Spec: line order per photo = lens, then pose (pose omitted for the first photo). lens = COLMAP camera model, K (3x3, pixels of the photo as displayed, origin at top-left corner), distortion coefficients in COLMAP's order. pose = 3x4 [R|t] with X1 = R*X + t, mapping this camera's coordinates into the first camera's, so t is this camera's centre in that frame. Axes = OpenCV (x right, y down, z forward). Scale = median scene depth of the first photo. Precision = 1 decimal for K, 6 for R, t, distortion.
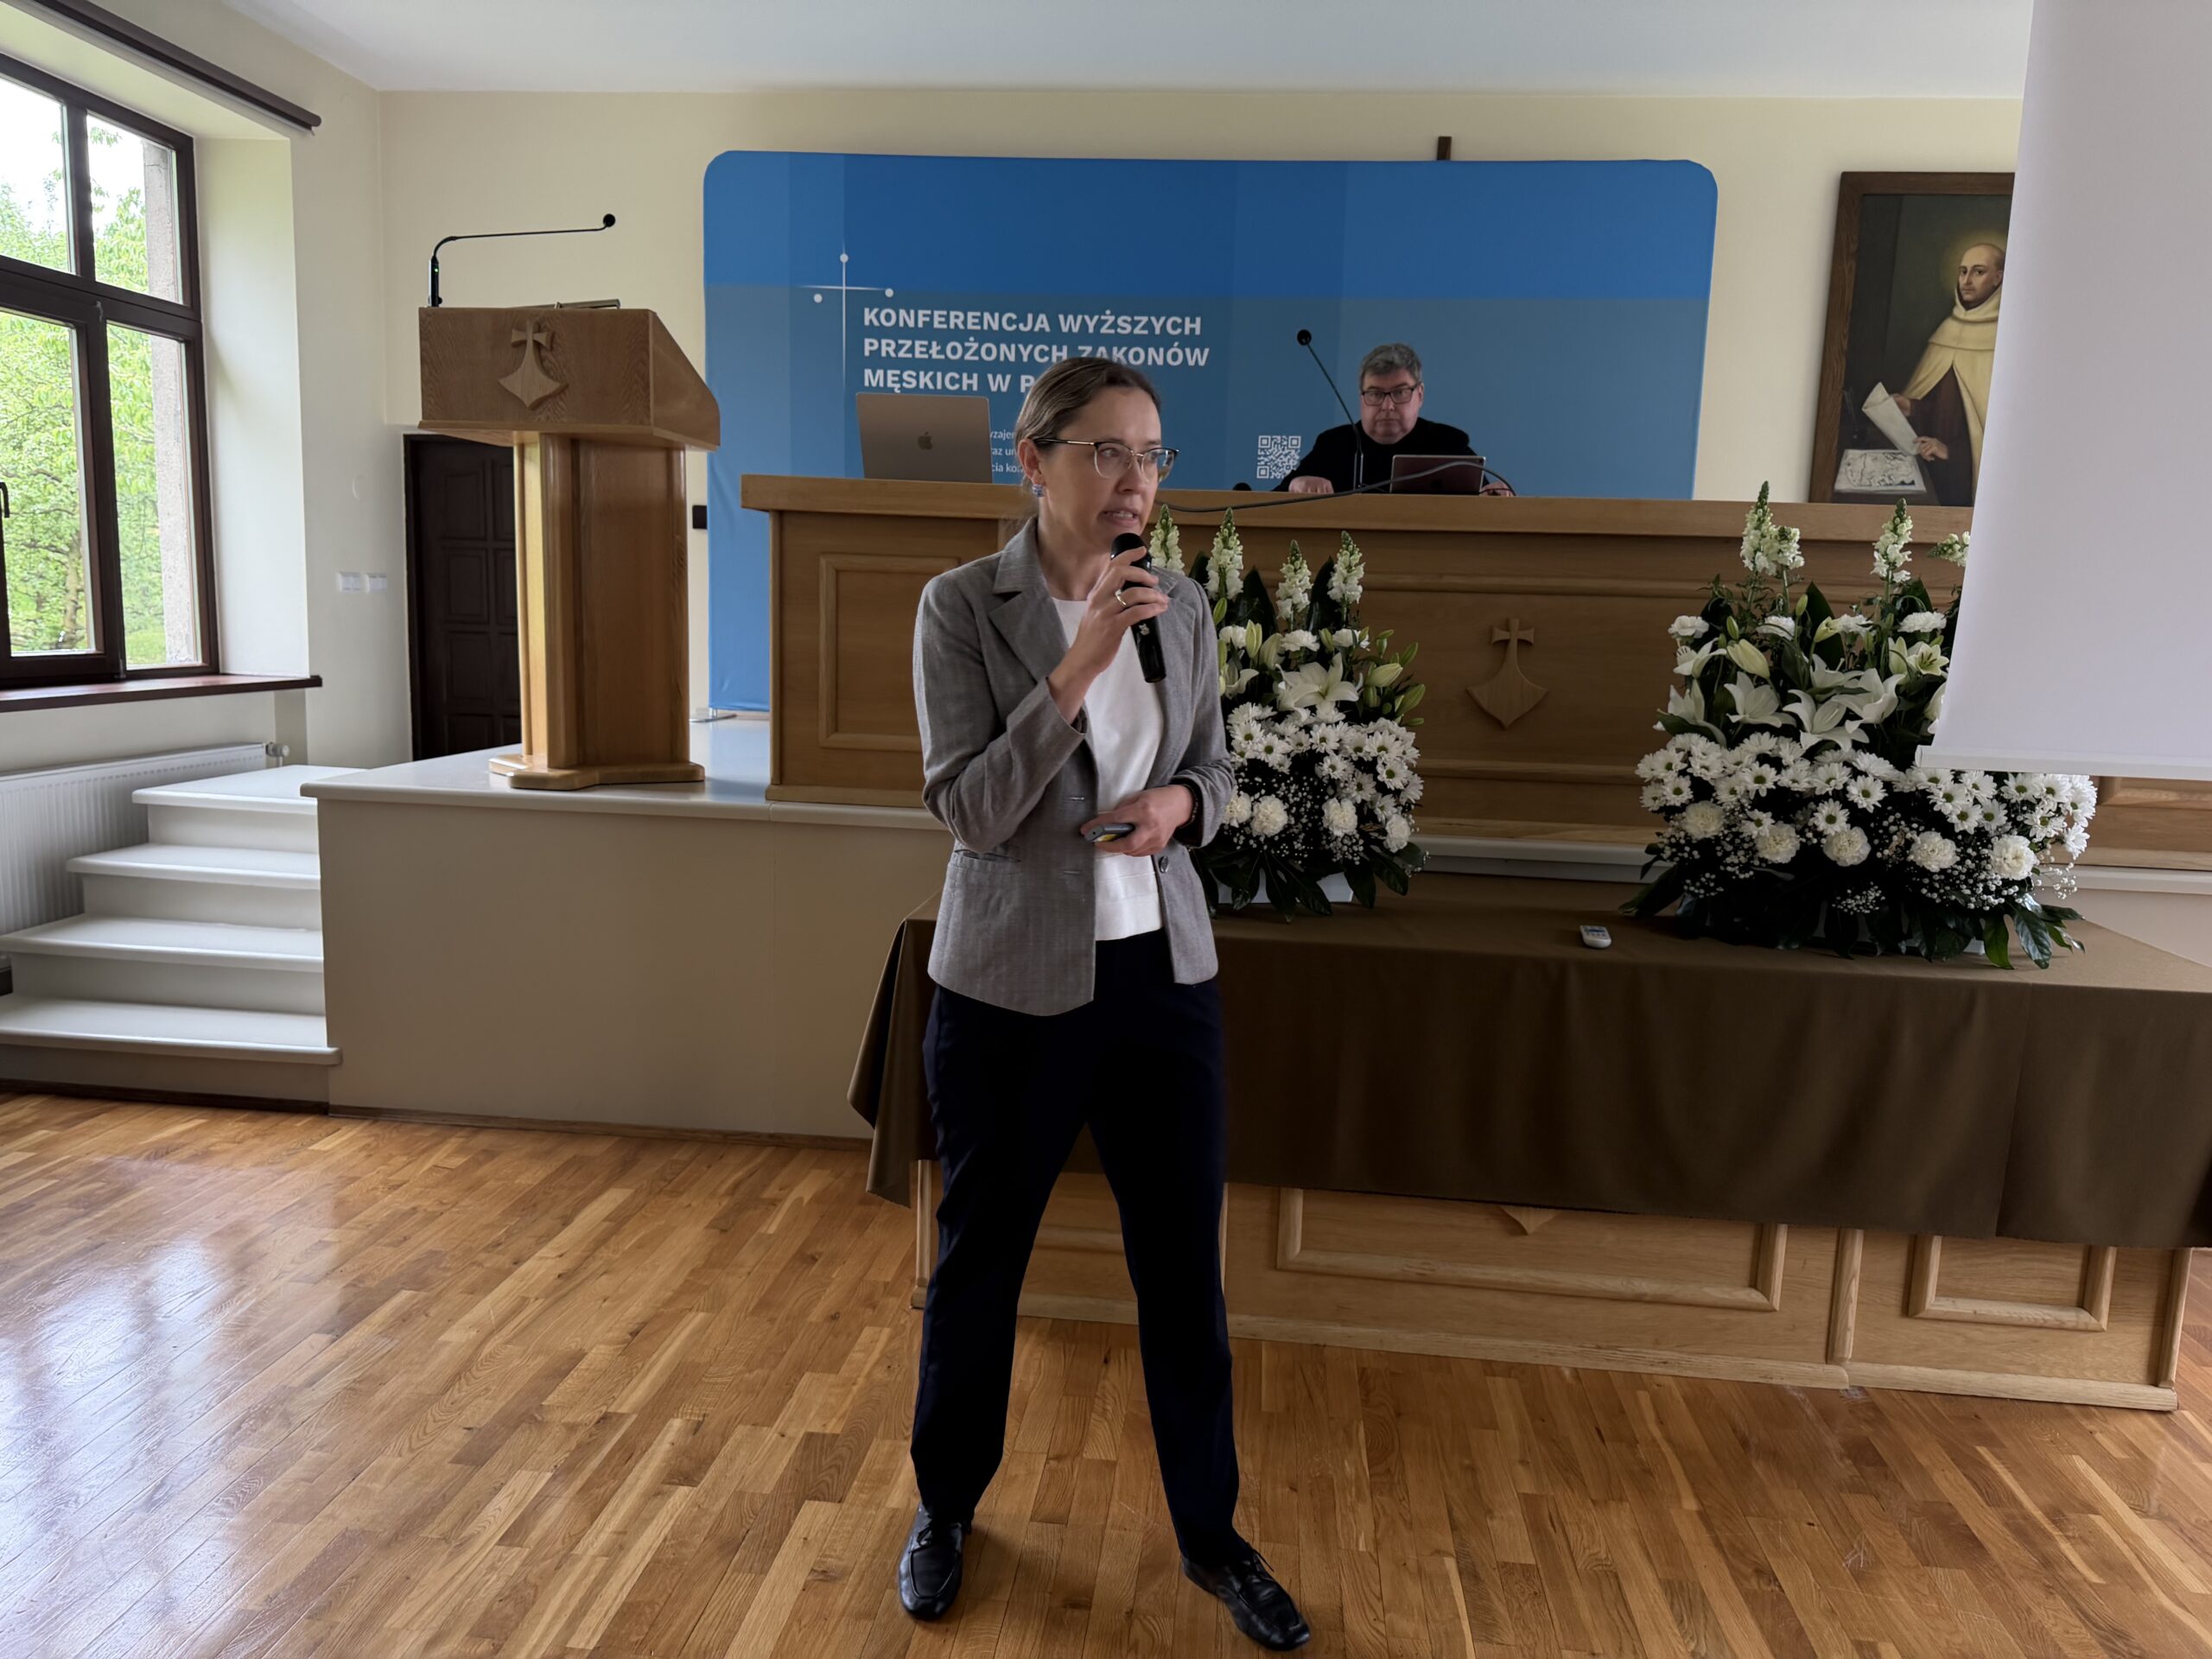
lens RADIAL K [[1562.0, 0, 1097.7], [0, 1562.0, 825.2], [0, 0, 1]] dist [0.045270, -0.056900]
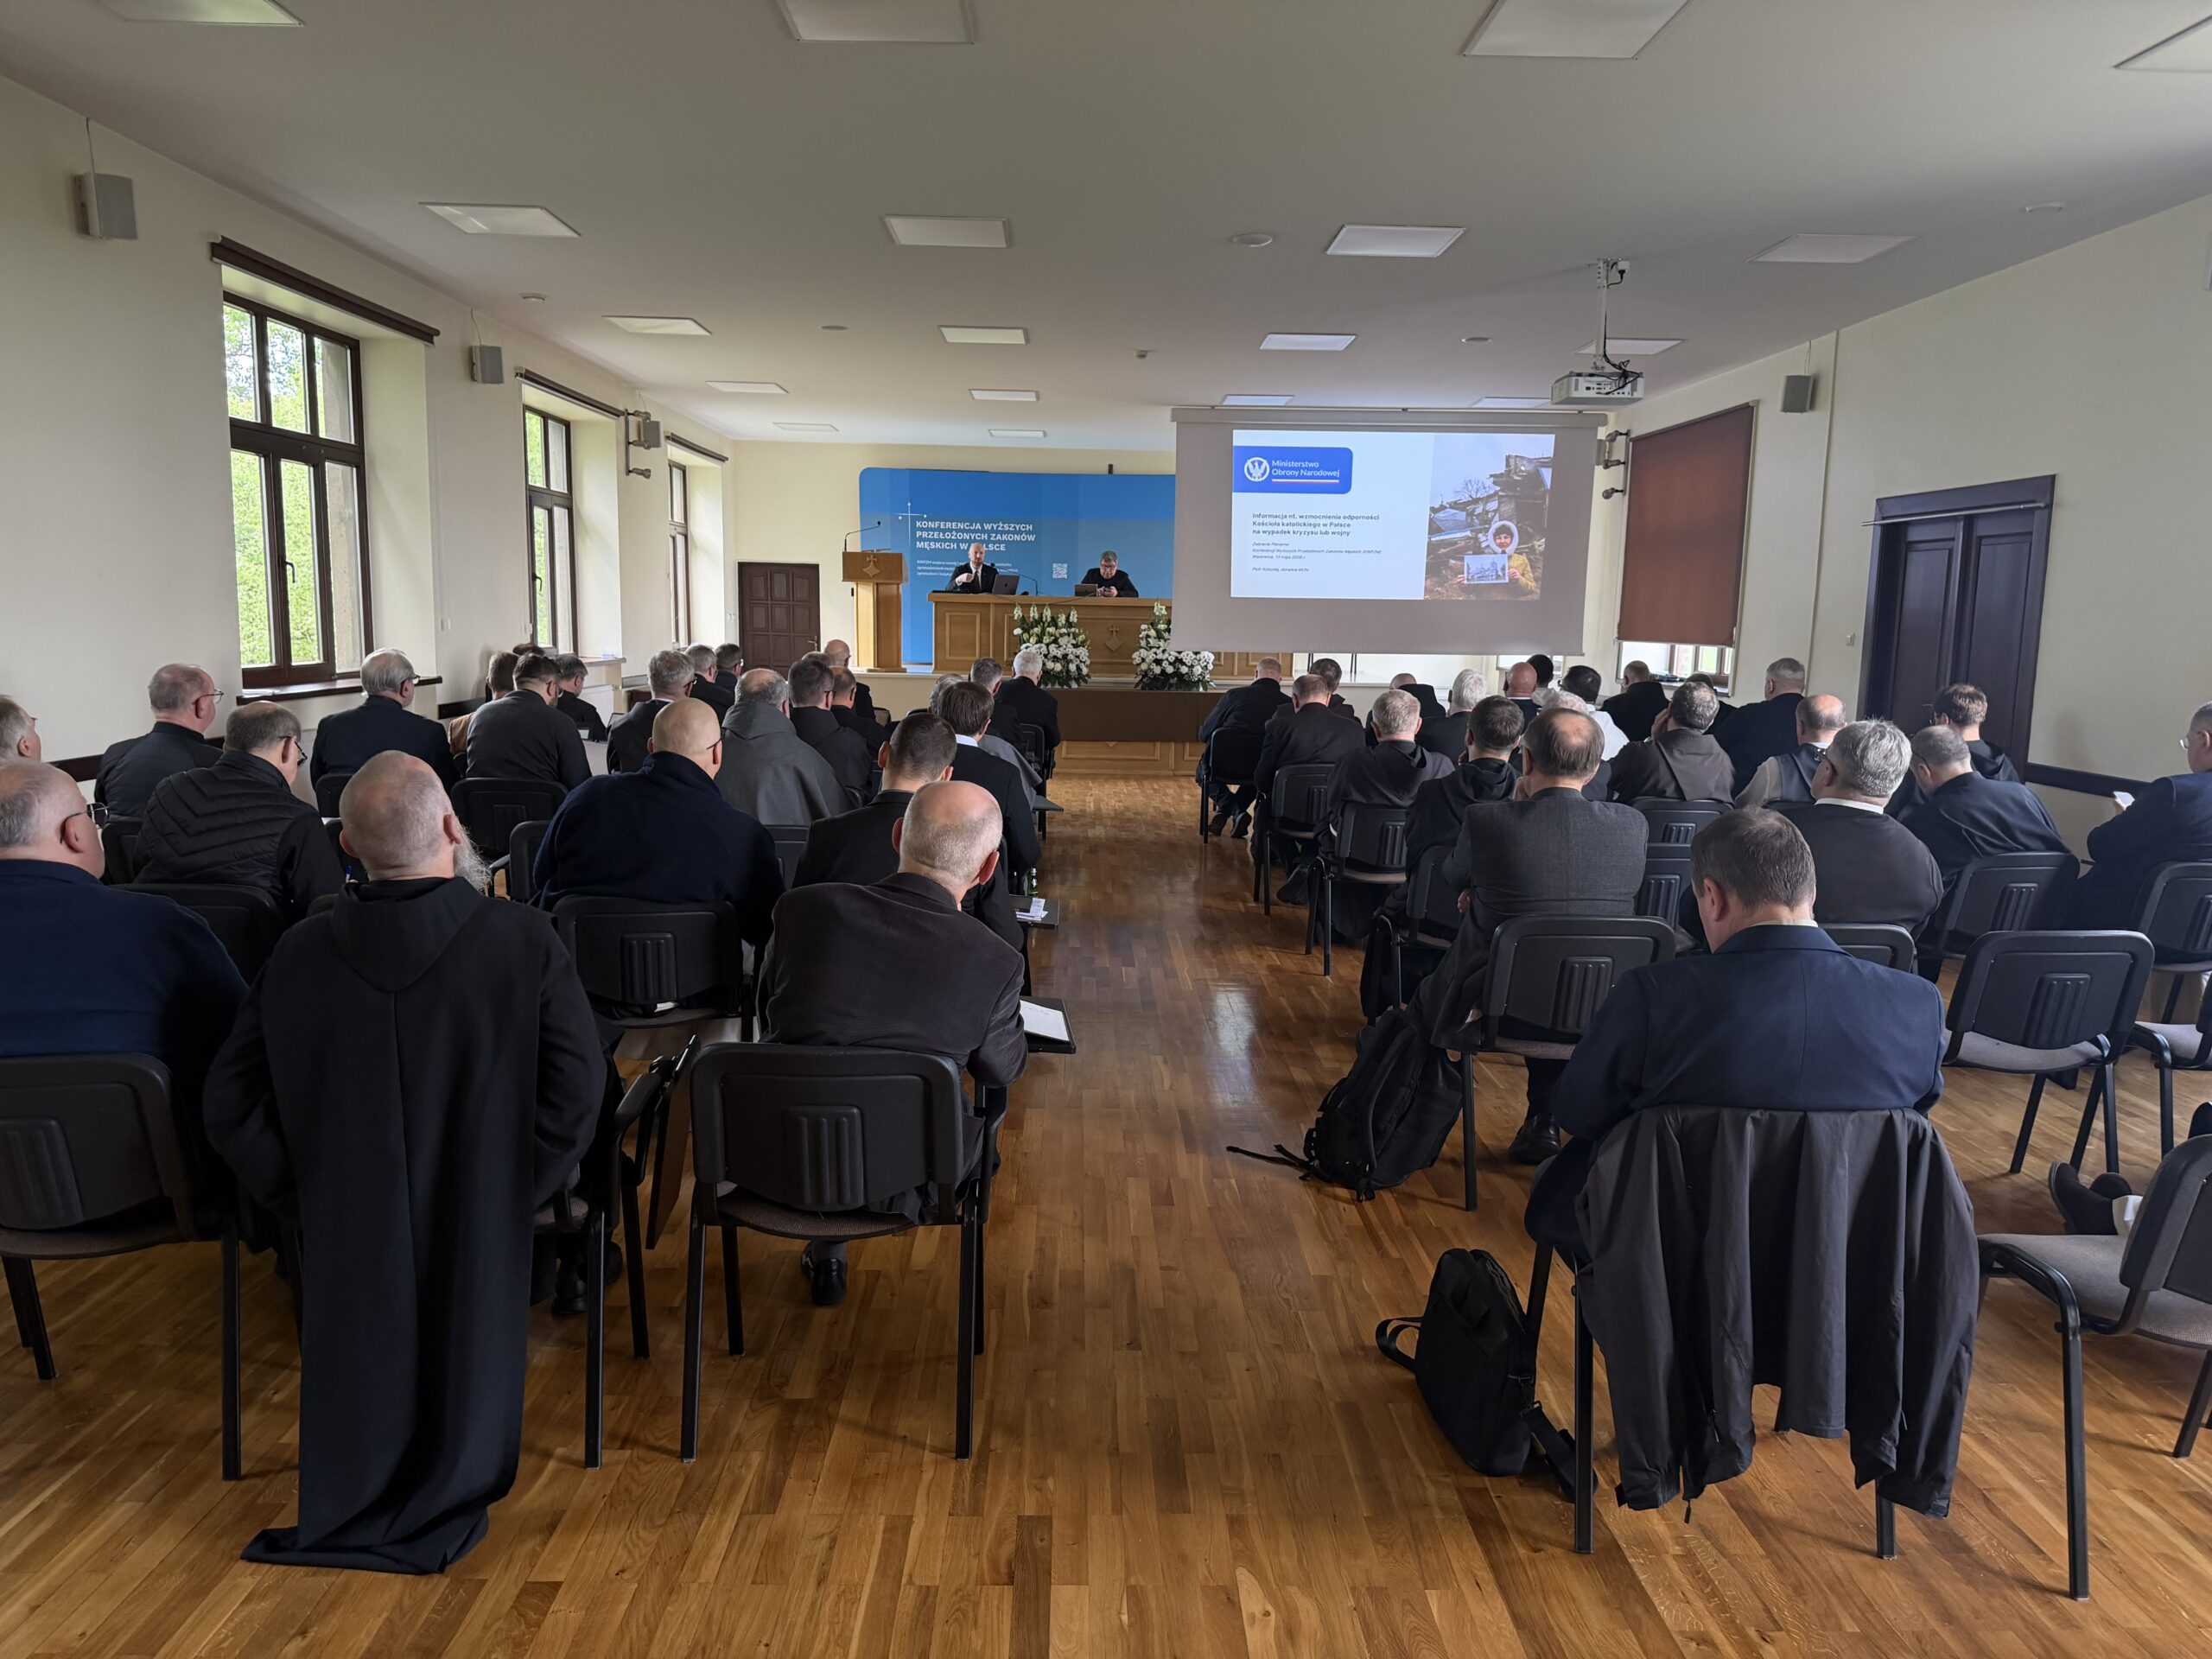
lens RADIAL K [[1562.0, 0, 1100.3], [0, 1562.0, 830.4], [0, 0, 1]] dist [0.045270, -0.056900]
pose [[0.991683, -0.034533, 0.123984, -0.289130], [0.034310, 0.999404, 0.003933, 0.371294], [-0.124046, 0.000353, 0.992276, -2.926620]]
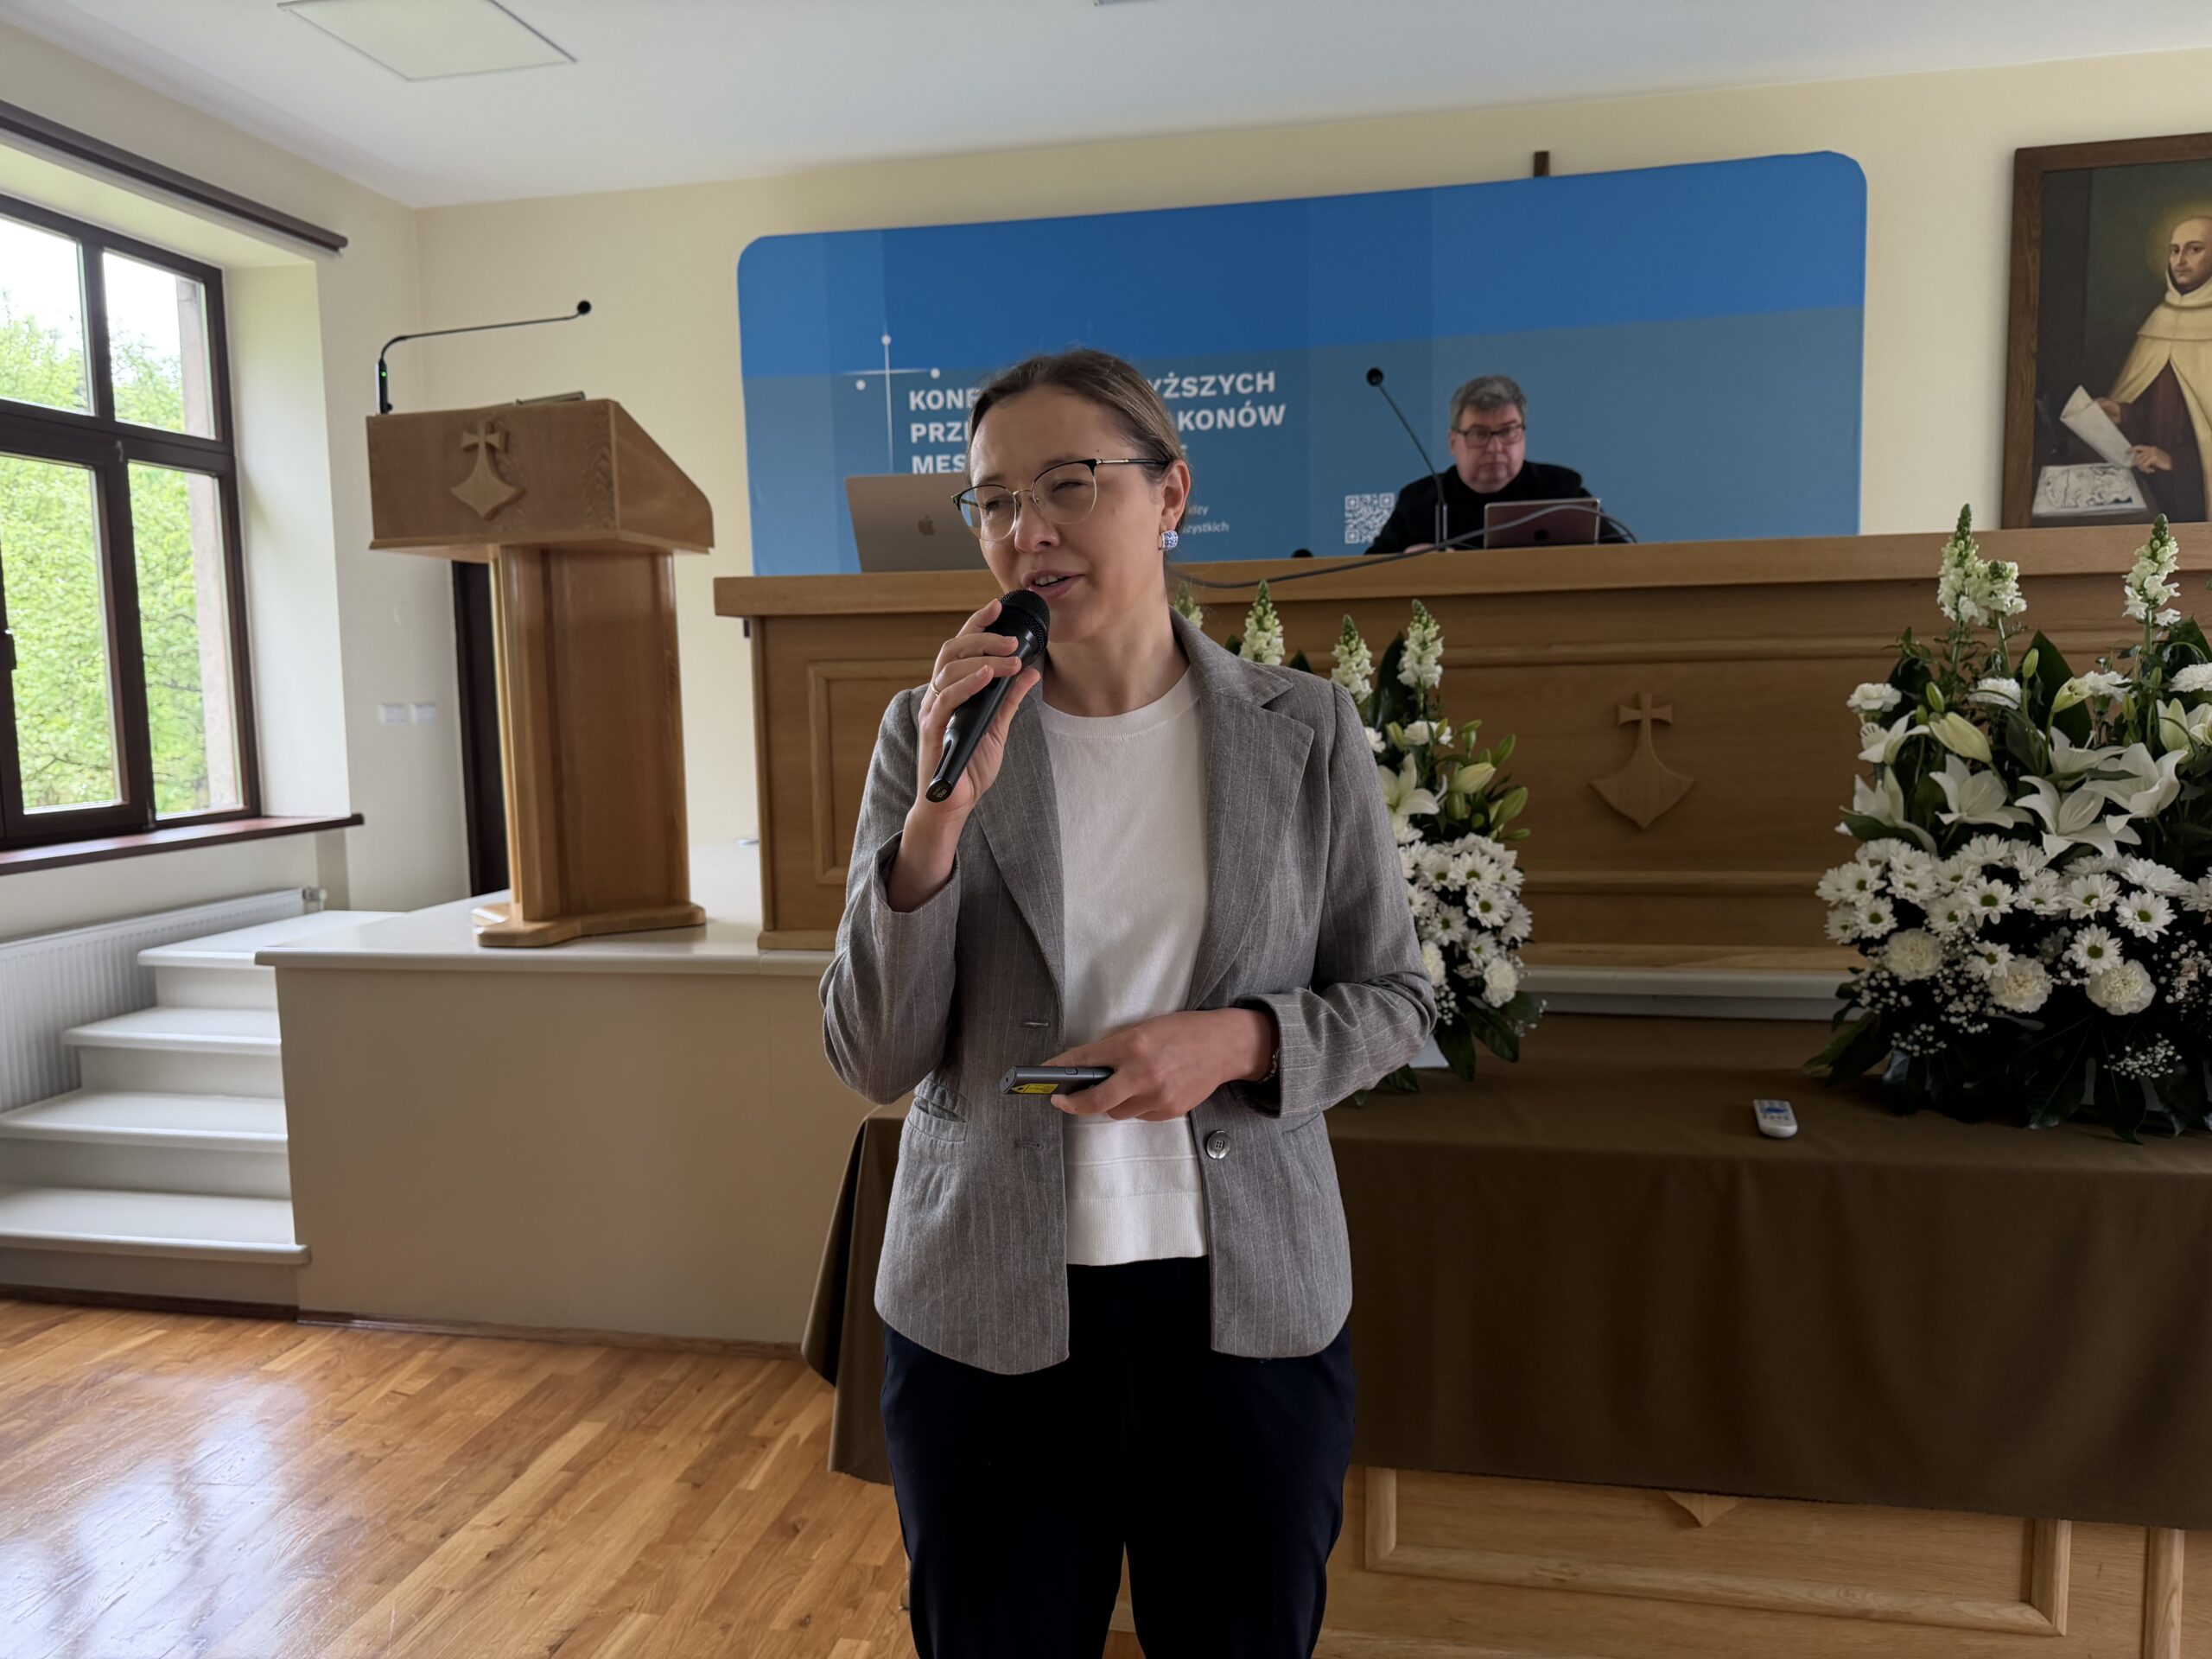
lens RADIAL K [[1562.0, 0, 1075.3], [0, 1562.0, 825.3], [0, 0, 1]] dist [0.045270, -0.056900]
pose [[0.993288, -0.045455, -0.106361, 0.053953], [0.039951, 0.997778, -0.053319, -0.030548], [0.108548, 0.048712, 0.992897, 0.156634]]
